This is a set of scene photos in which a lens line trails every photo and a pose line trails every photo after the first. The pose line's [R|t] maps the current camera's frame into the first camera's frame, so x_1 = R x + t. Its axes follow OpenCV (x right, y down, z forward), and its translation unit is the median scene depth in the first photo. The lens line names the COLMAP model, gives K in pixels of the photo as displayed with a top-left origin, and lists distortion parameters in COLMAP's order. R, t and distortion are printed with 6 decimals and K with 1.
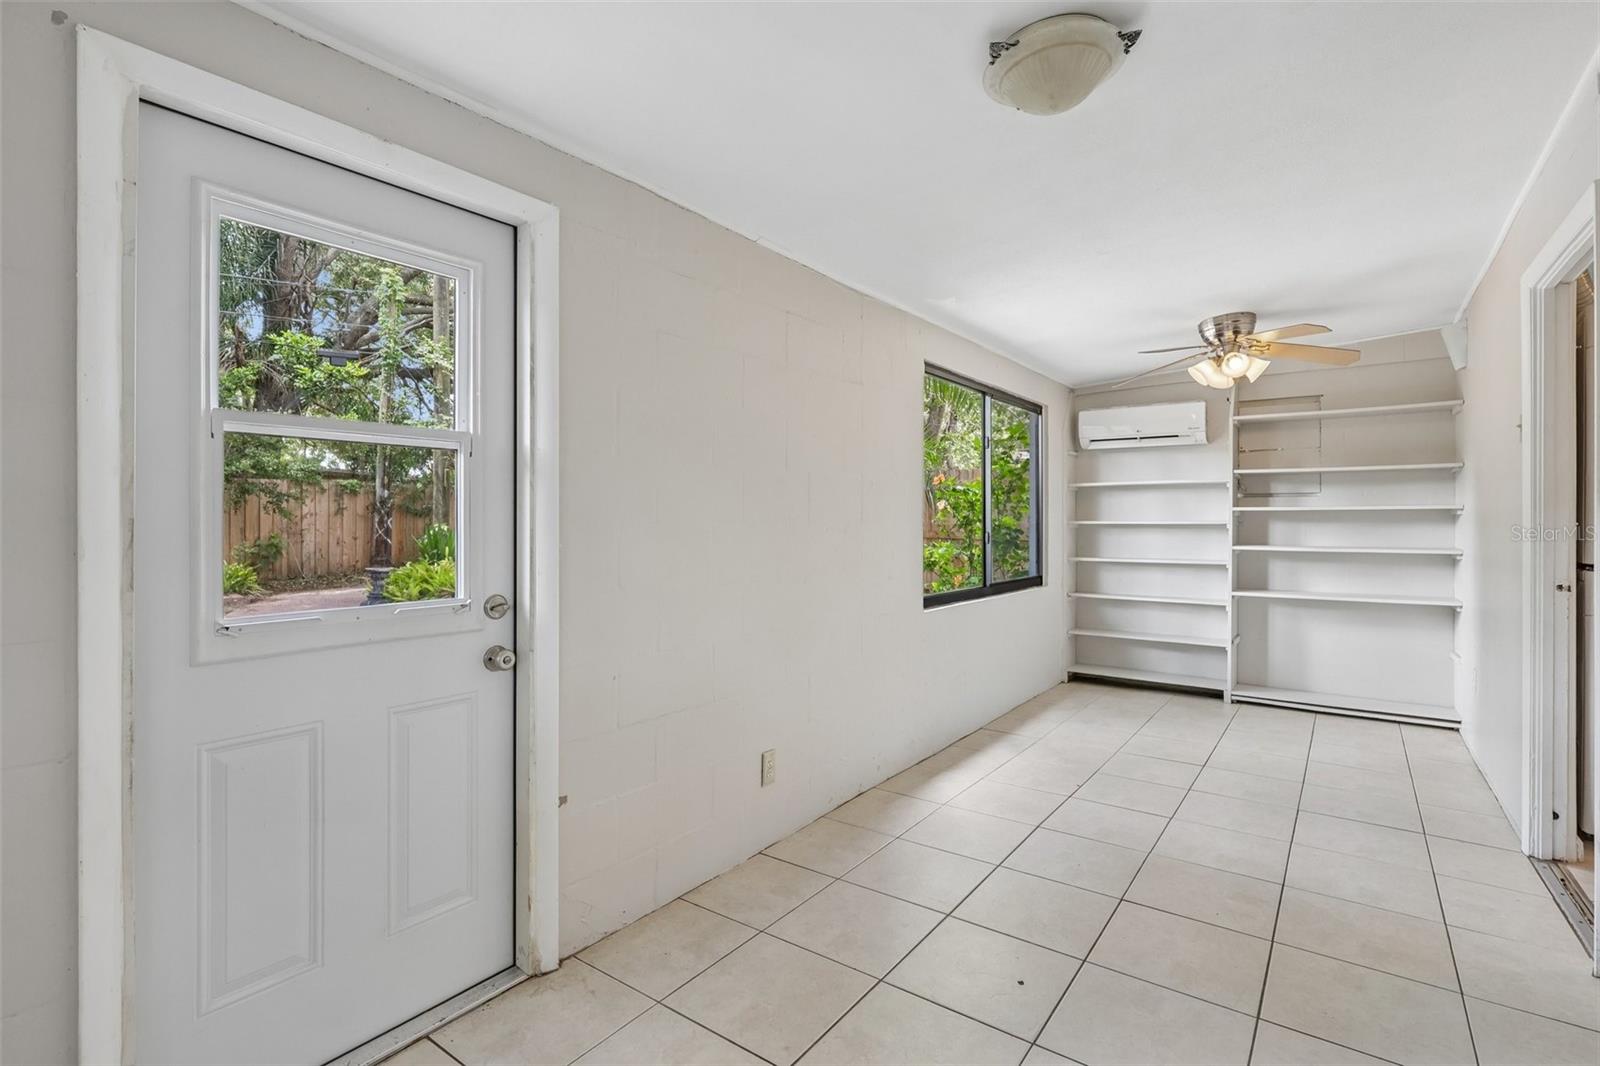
lens RADIAL K [[748.4, 0, 802.8], [0, 748.4, 520.4], [0, 0, 1]] dist [-0.004085, 0.001689]
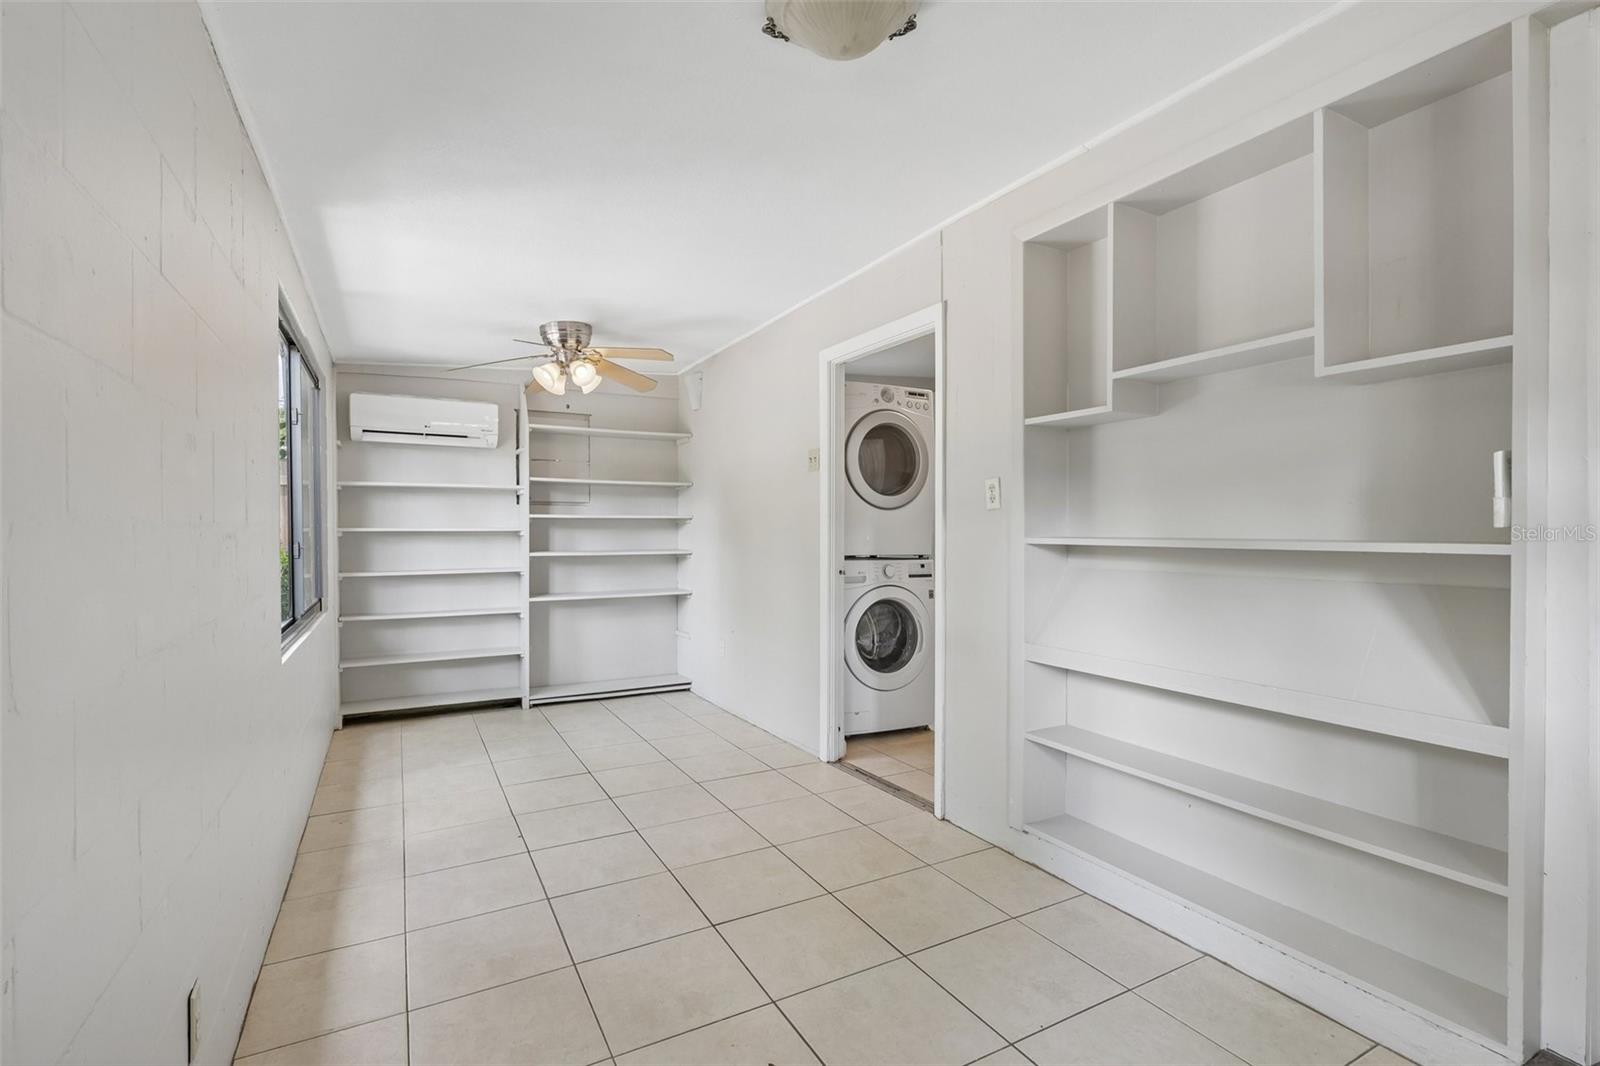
lens RADIAL K [[748.4, 0, 801.8], [0, 748.4, 544.3], [0, 0, 1]] dist [-0.004085, 0.001689]
pose [[0.424375, -0.020423, 0.905256, -0.180264], [0.002571, 0.999769, 0.021351, 0.002300], [-0.905483, -0.006733, 0.424330, 0.240671]]
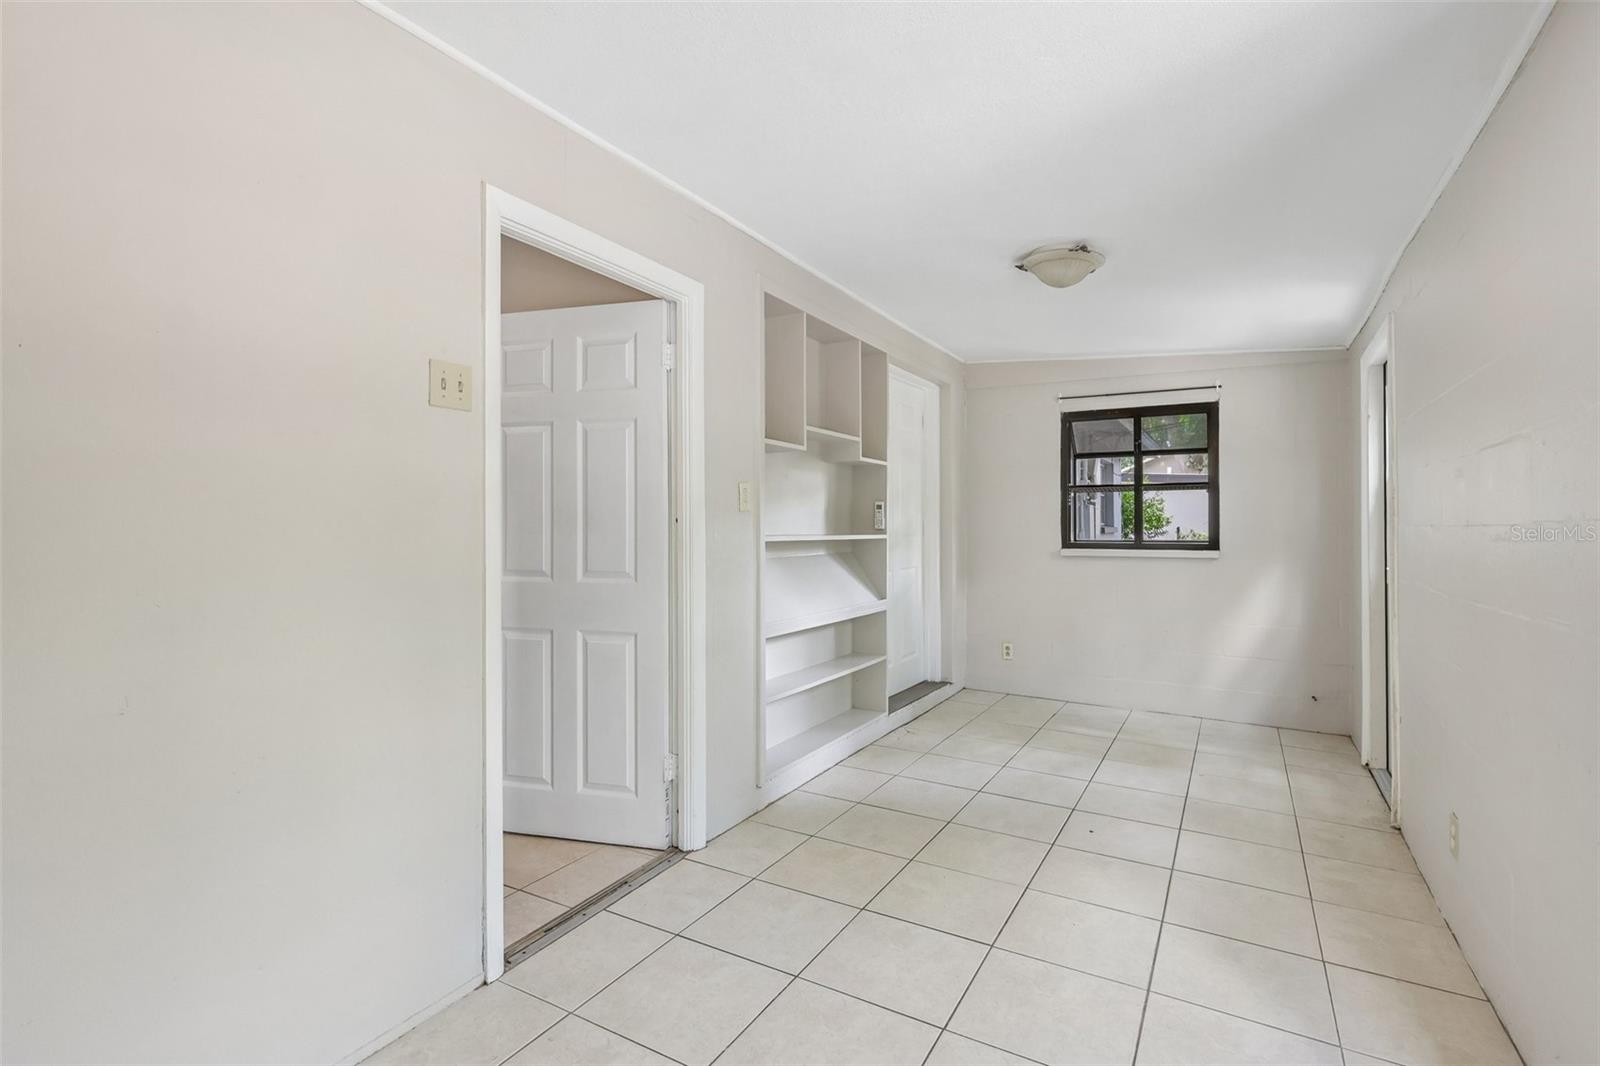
lens RADIAL K [[748.4, 0, 794.6], [0, 748.4, 531.8], [0, 0, 1]] dist [-0.004085, 0.001689]
pose [[-0.994795, 0.001079, -0.101890, 0.419687], [0.000804, 0.999996, 0.002743, 0.003884], [0.101893, 0.002646, -0.994792, 0.977212]]
